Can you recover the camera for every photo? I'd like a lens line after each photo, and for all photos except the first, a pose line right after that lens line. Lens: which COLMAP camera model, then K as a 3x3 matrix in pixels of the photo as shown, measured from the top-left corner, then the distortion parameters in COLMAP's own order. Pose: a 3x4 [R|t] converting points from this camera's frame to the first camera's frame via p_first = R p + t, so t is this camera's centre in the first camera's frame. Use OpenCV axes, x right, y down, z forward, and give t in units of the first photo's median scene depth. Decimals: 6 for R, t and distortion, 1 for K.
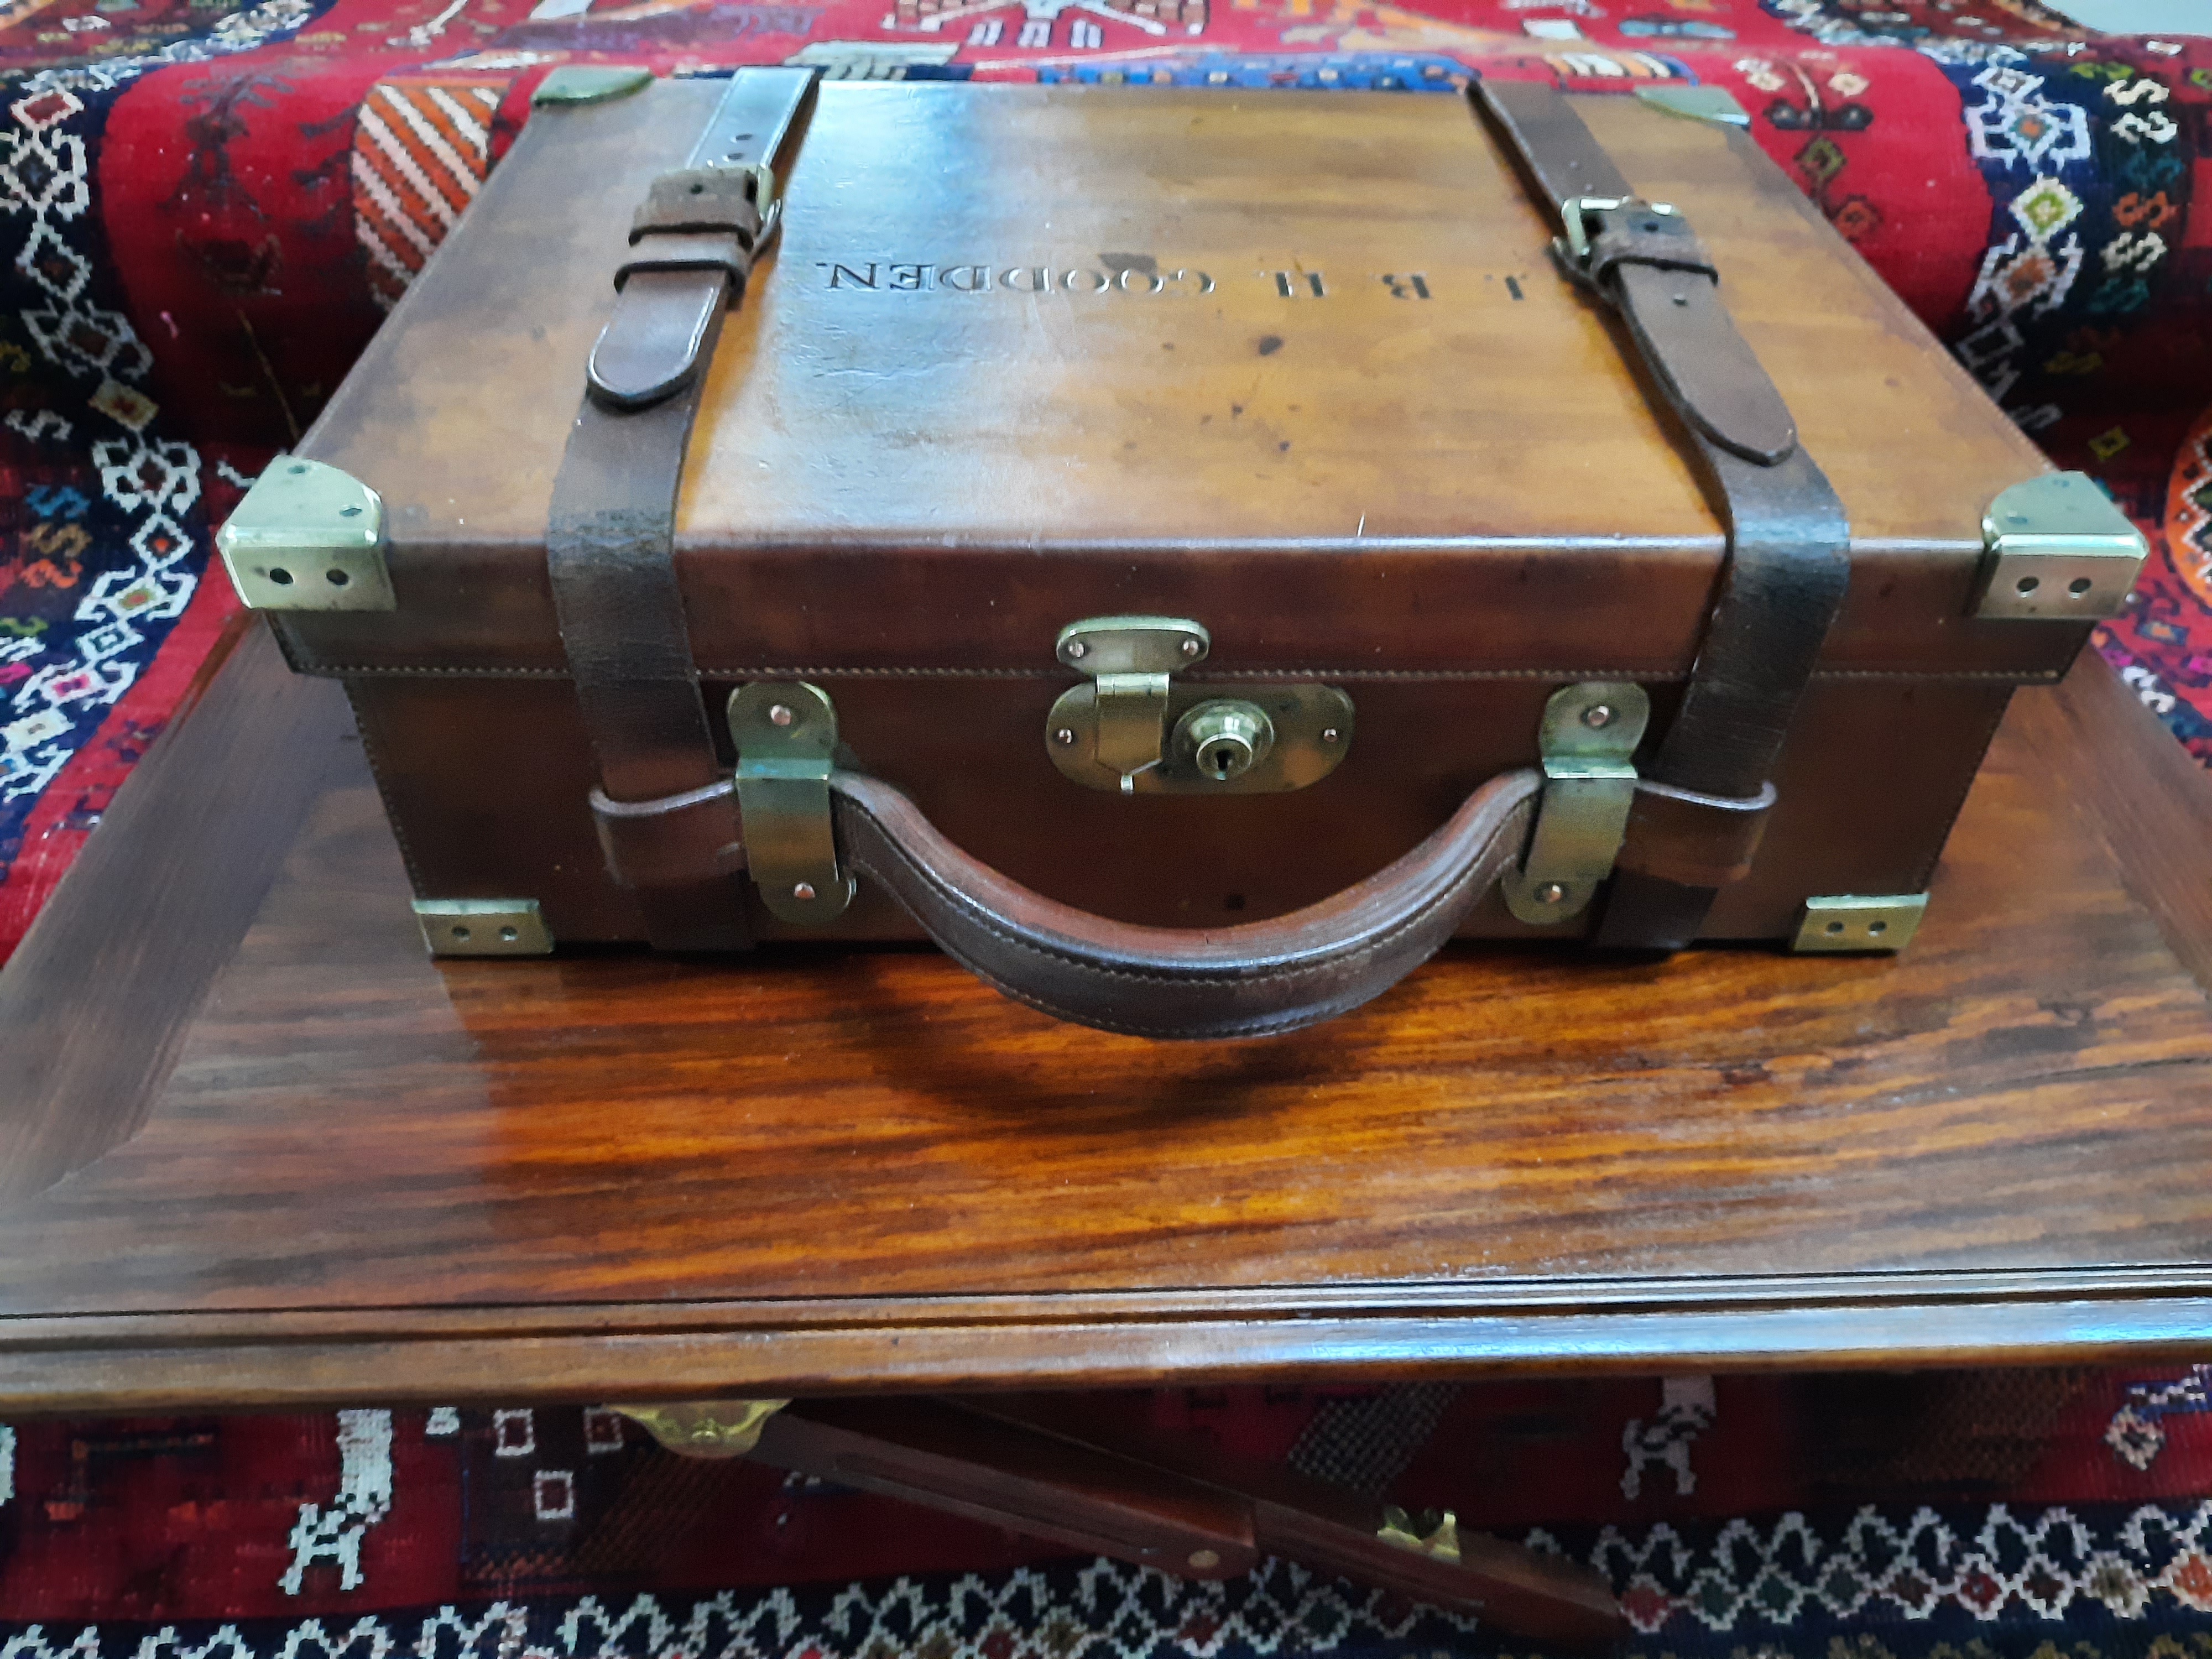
lens RADIAL K [[1663.0, 0, 1105.1], [0, 1663.0, 834.5], [0, 0, 1]] dist [-0.023217, 0.025699]
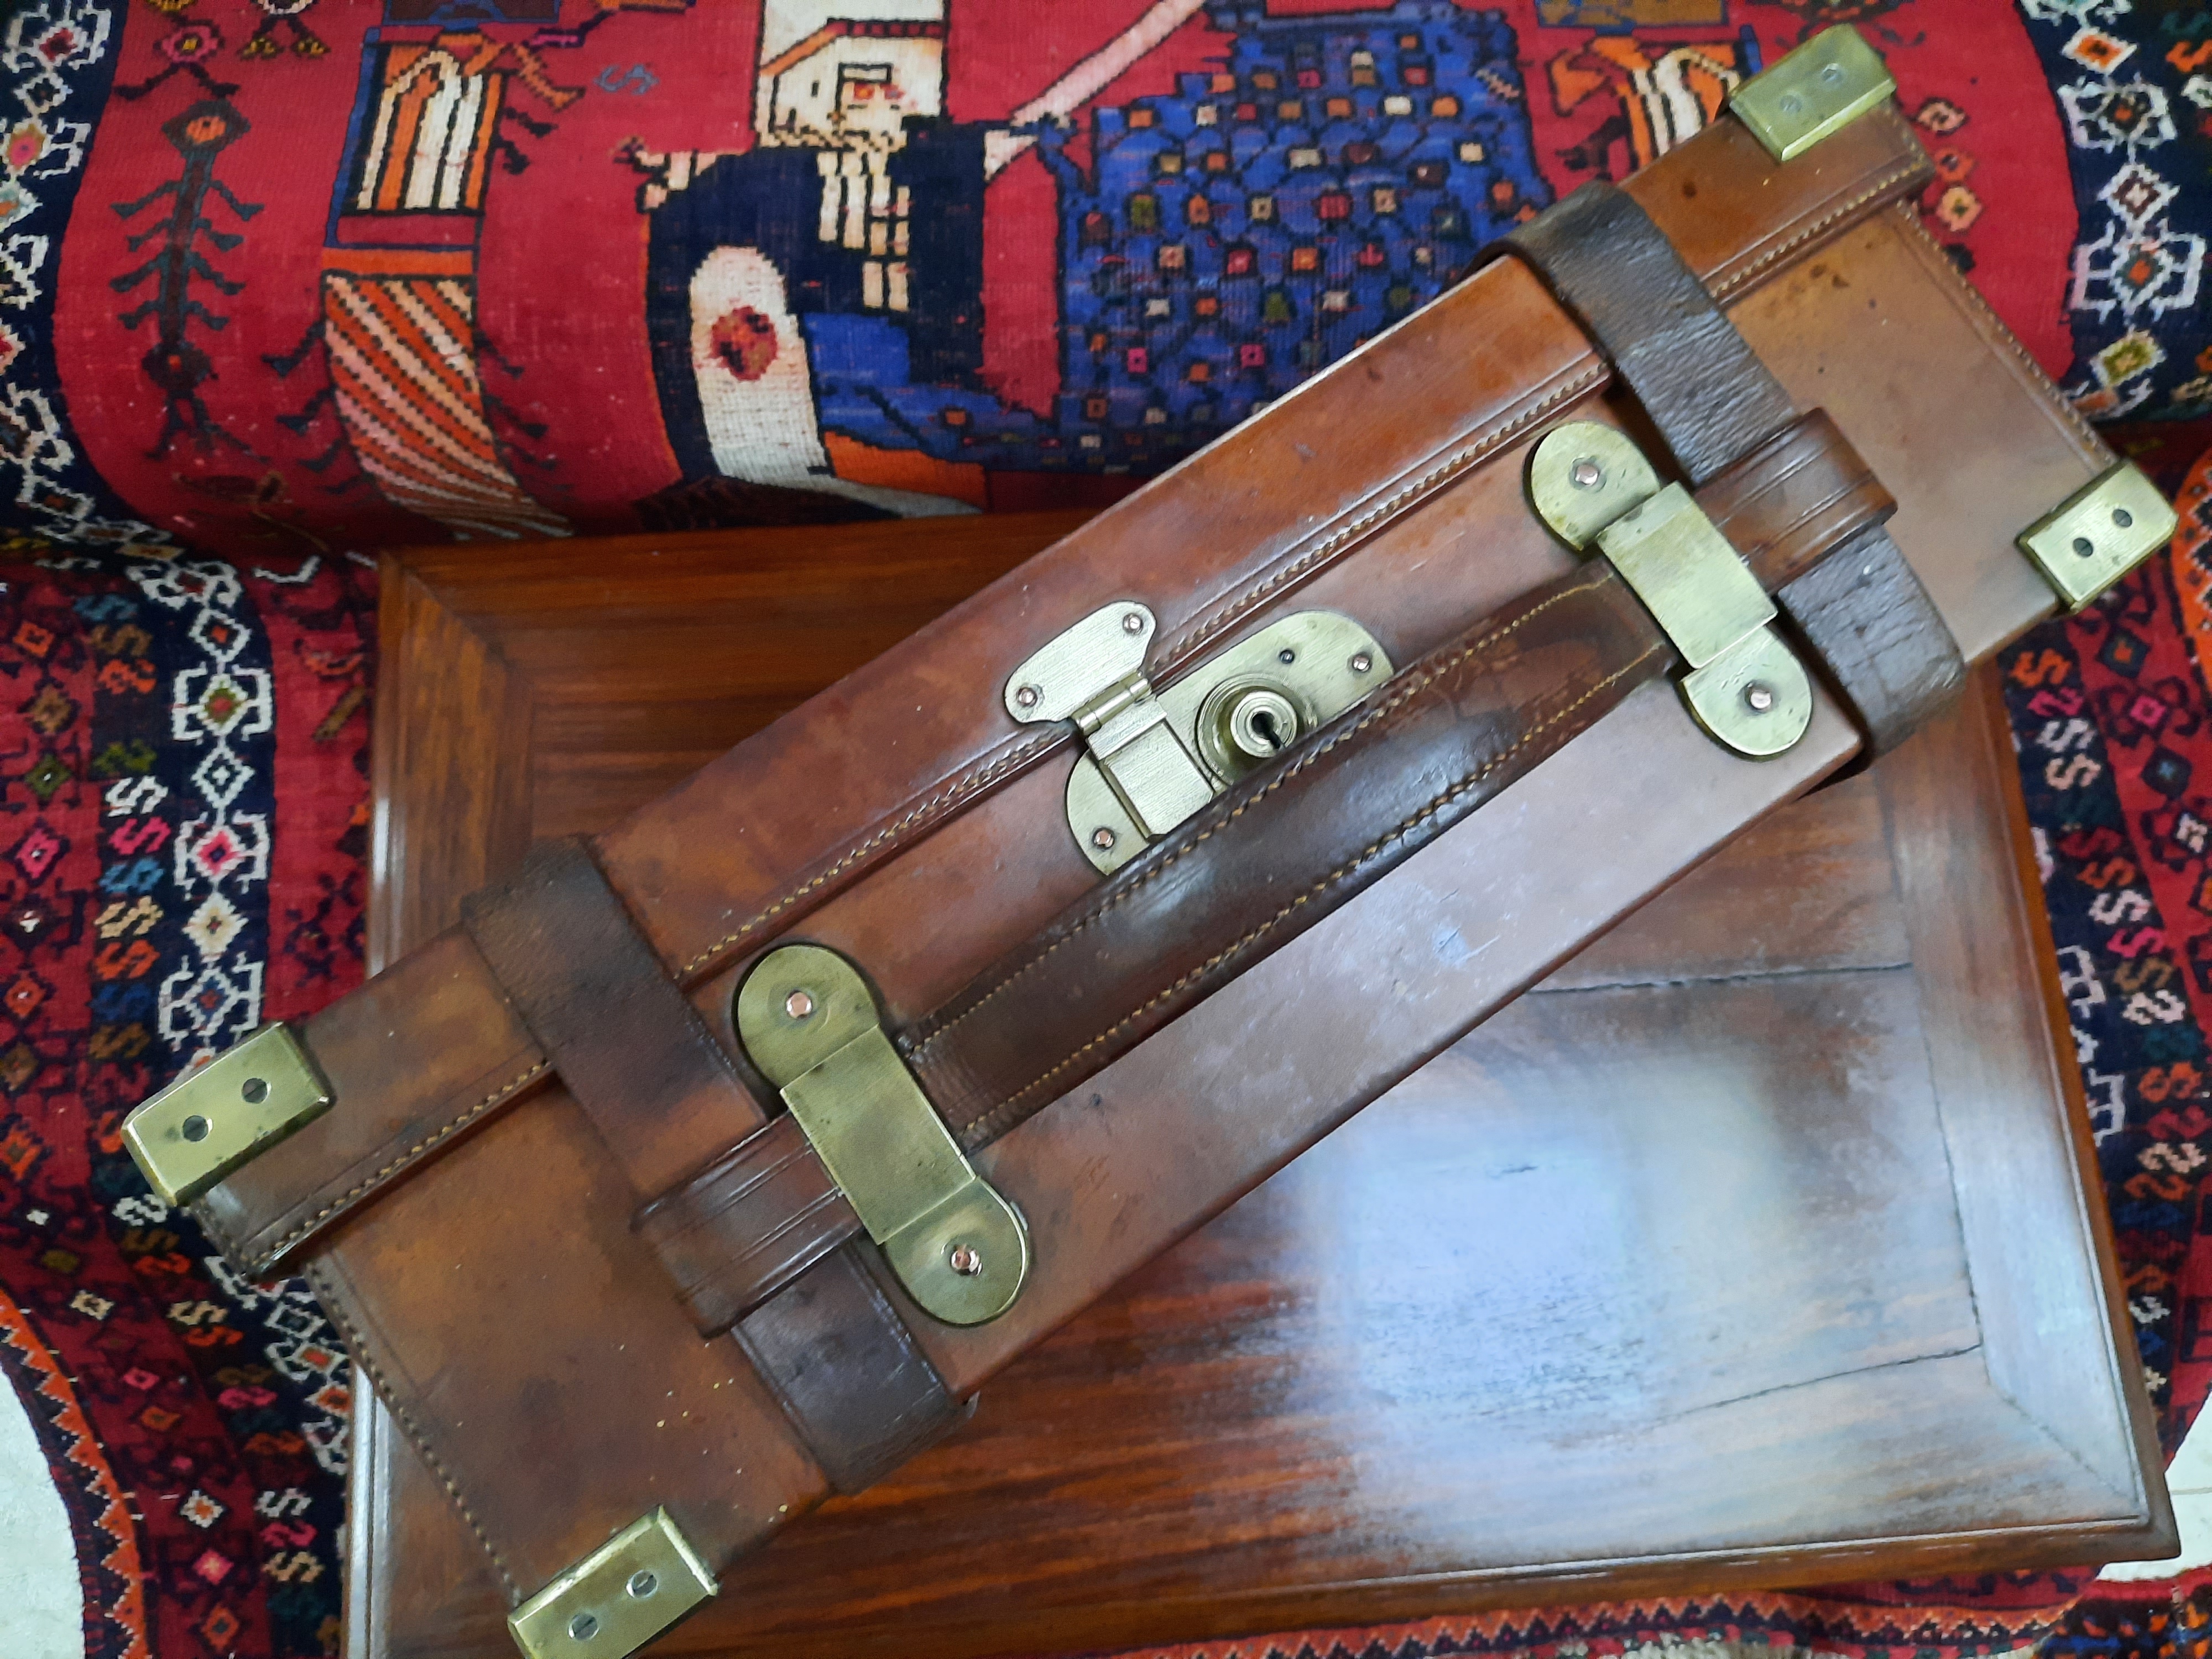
lens RADIAL K [[1663.0, 0, 1105.1], [0, 1663.0, 834.5], [0, 0, 1]] dist [-0.023217, 0.025699]
pose [[0.999384, -0.034412, 0.006864, -0.034644], [0.024228, 0.818206, 0.574415, -0.715513], [-0.025383, -0.573895, 0.818535, 0.079191]]
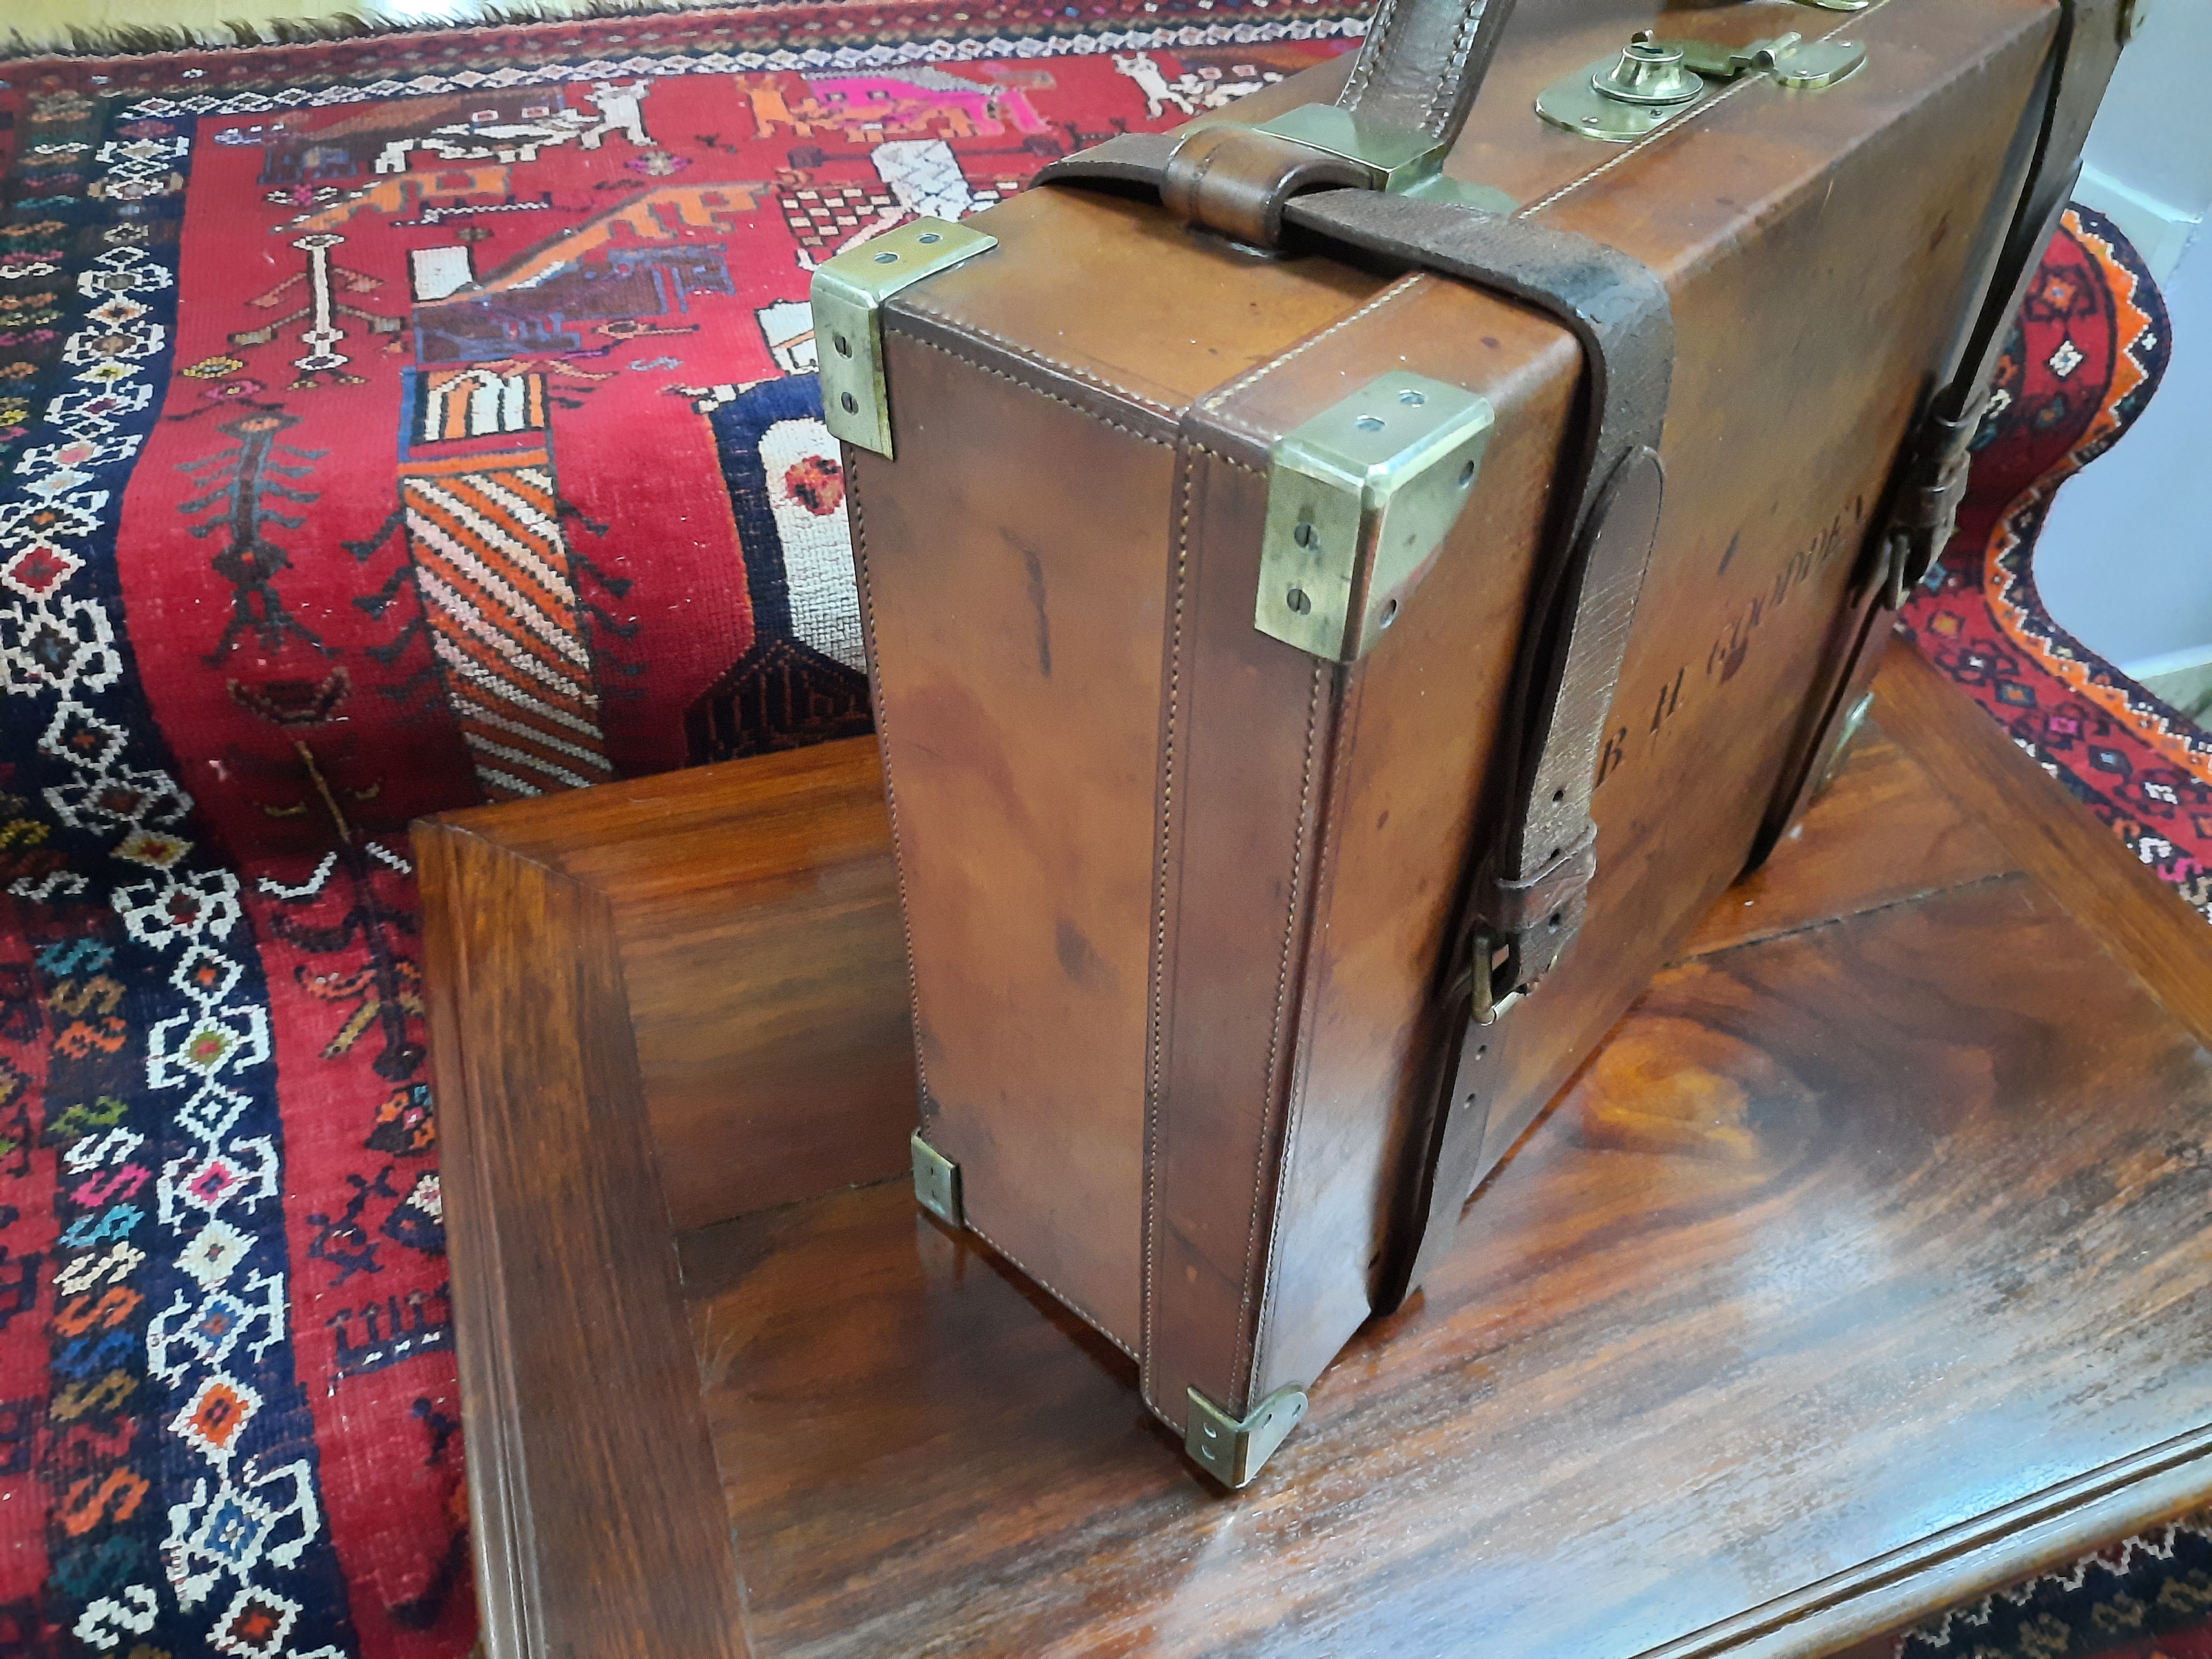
lens RADIAL K [[1638.2, 0, 1102.0], [0, 1638.2, 830.3], [0, 0, 1]] dist [0.028673, -0.042234]
pose [[0.953374, -0.193147, 0.231890, -0.320990], [0.174448, 0.979697, 0.098801, -0.283779], [-0.246265, -0.053742, 0.967711, -0.004088]]
